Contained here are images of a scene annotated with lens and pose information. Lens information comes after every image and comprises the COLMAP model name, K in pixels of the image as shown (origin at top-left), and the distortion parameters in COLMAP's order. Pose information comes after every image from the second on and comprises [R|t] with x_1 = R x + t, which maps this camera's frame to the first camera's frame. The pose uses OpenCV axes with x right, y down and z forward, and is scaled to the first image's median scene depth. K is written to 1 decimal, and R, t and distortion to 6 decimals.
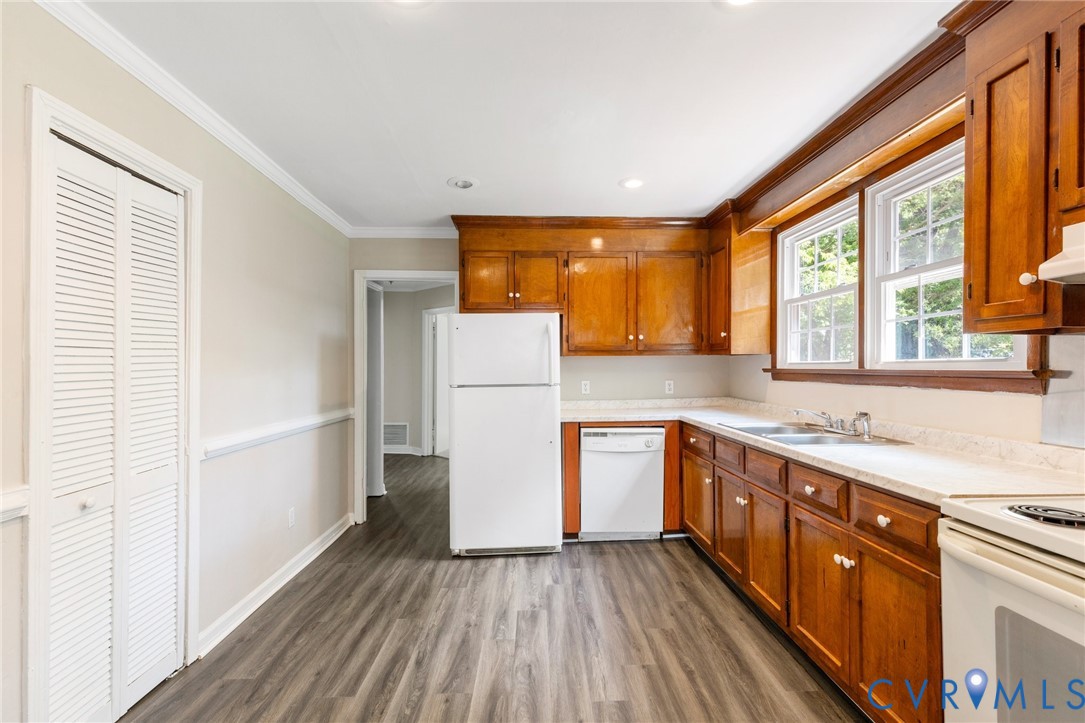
lens RADIAL K [[491.5, 0, 537.8], [0, 491.5, 366.9], [0, 0, 1]] dist [0.009374, -0.000775]
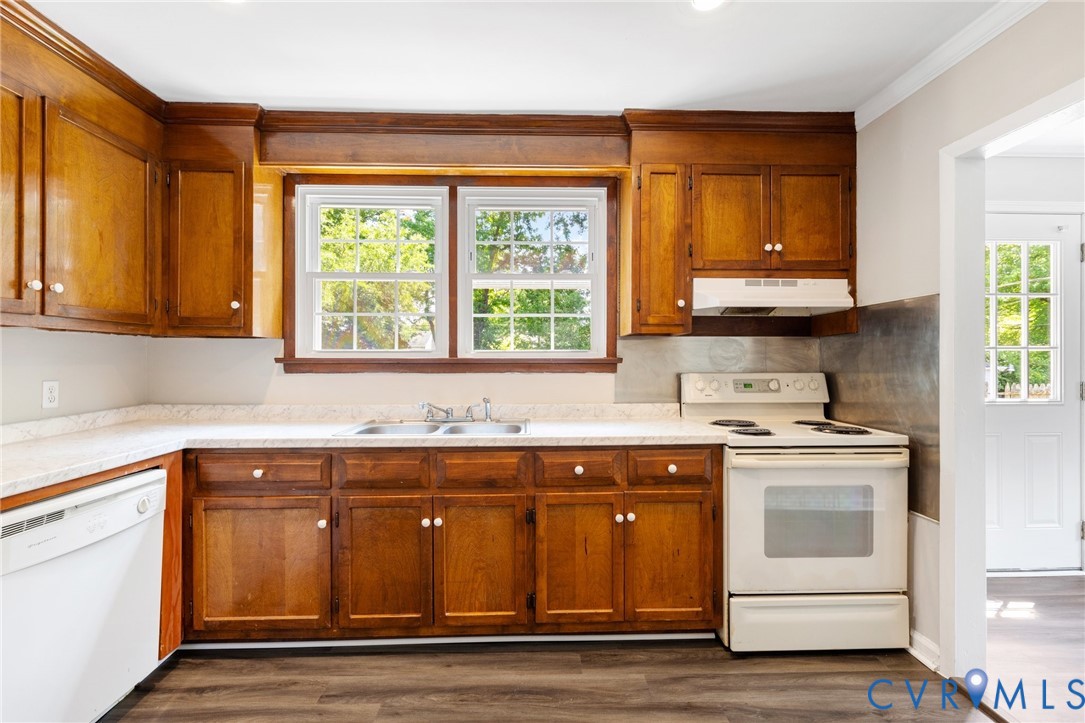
lens RADIAL K [[491.5, 0, 544.3], [0, 491.5, 360.8], [0, 0, 1]] dist [0.009374, -0.000775]
pose [[-0.005163, 0.002144, 0.999984, -0.334685], [-0.000372, 0.999998, -0.002146, 0.011136], [-0.999987, -0.000383, -0.005162, 0.711732]]
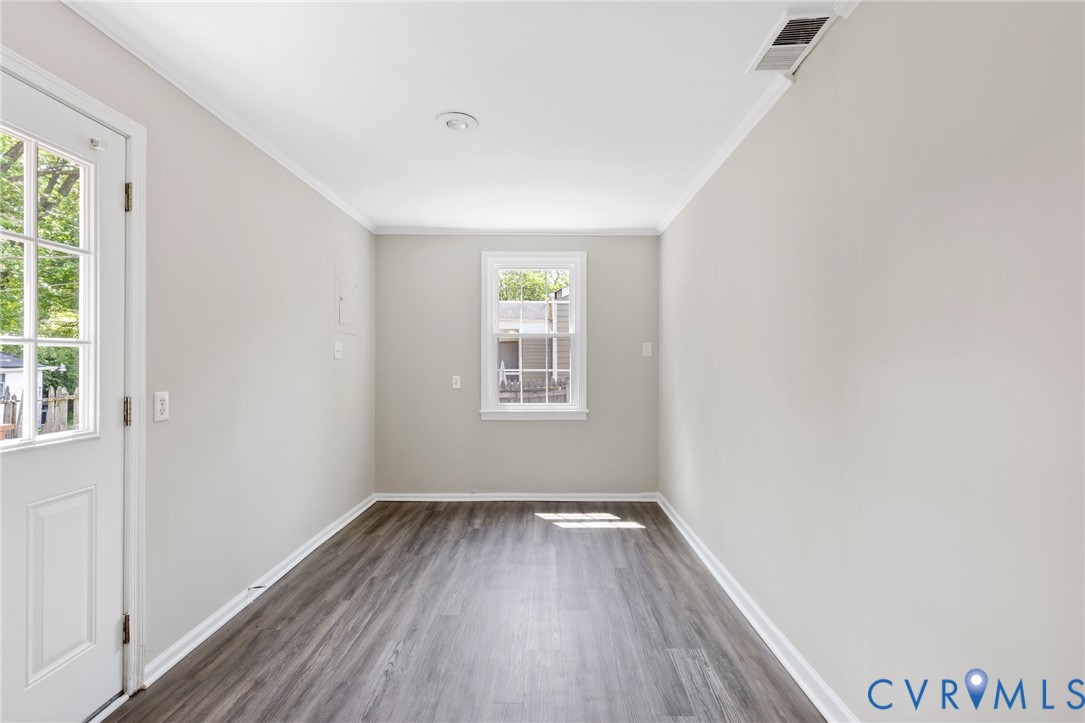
lens RADIAL K [[491.5, 0, 543.8], [0, 491.5, 359.3], [0, 0, 1]] dist [0.009374, -0.000775]
pose [[-0.999085, 0.000436, 0.042761, 0.072398], [0.000302, 0.999995, -0.003137, 0.004986], [-0.042763, -0.003122, -0.999080, 0.262888]]
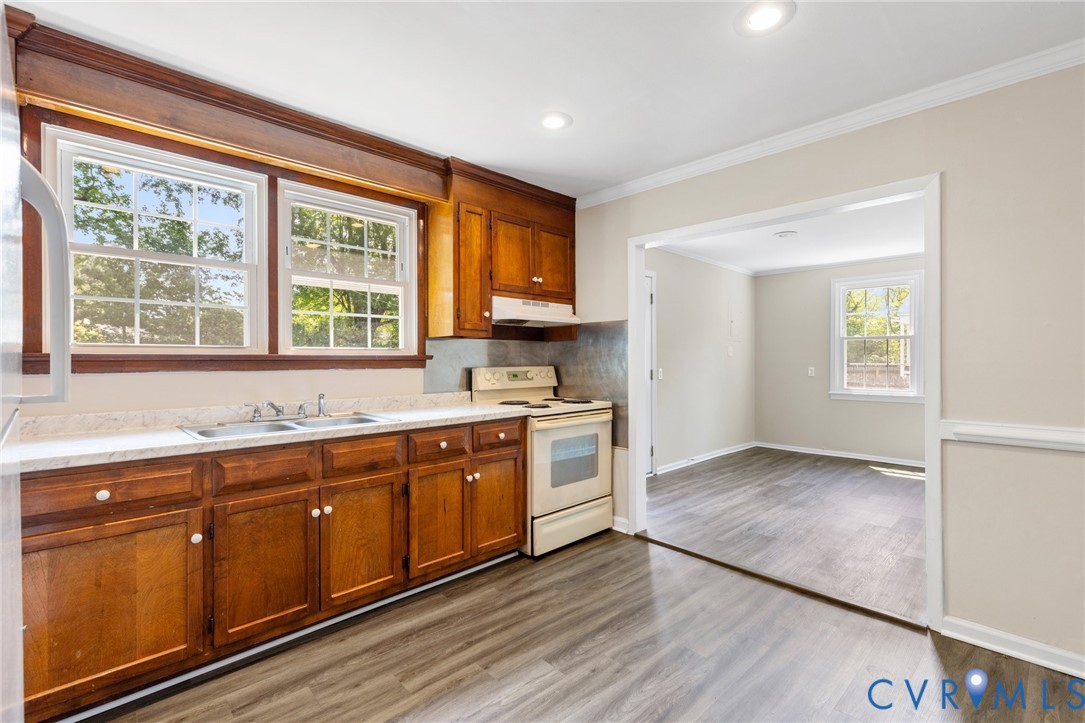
lens RADIAL K [[491.5, 0, 546.8], [0, 491.5, 358.2], [0, 0, 1]] dist [0.009374, -0.000775]
pose [[-0.680970, 0.004707, 0.732296, -0.398458], [0.002404, 0.999988, -0.004192, 0.015198], [-0.732307, -0.001094, -0.680973, 1.116375]]
